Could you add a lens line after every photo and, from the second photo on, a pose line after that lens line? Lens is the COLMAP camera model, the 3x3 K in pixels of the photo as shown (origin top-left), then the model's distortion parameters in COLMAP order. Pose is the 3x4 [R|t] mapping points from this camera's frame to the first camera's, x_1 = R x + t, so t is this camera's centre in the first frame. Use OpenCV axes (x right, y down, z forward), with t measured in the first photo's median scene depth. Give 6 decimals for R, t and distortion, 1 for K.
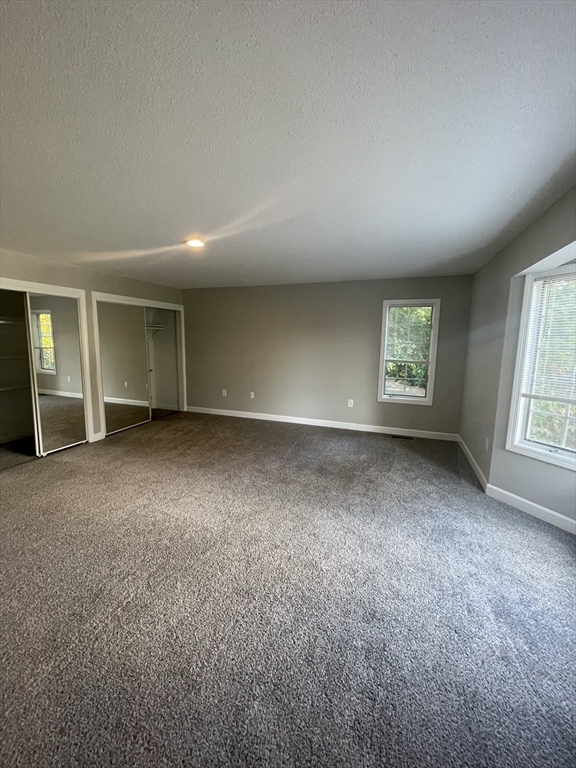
lens RADIAL K [[307.8, 0, 287.7], [0, 307.8, 381.0], [0, 0, 1]] dist [-0.003548, -0.000269]
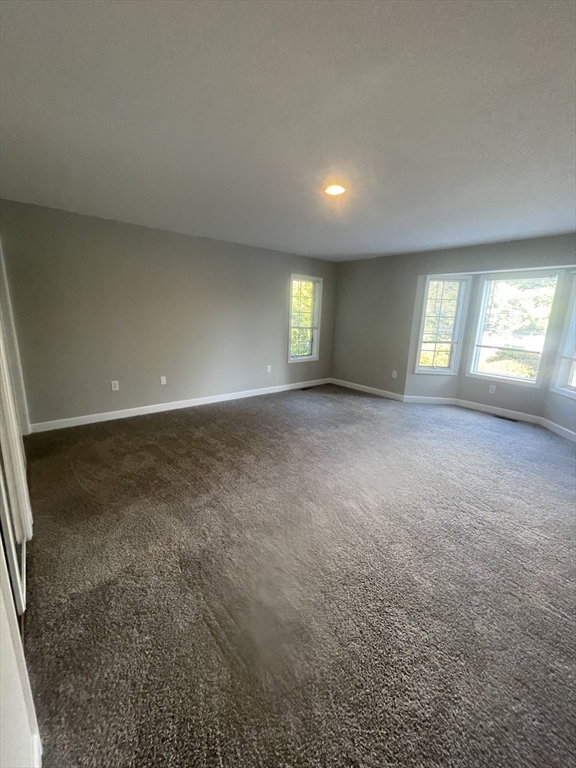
lens RADIAL K [[309.1, 0, 287.8], [0, 309.1, 380.8], [0, 0, 1]] dist [-0.002436, -0.000077]
pose [[0.501340, -0.181971, 0.845899, -0.909299], [0.089970, 0.983299, 0.158206, -0.067880], [-0.860560, -0.003209, 0.509339, 0.532887]]
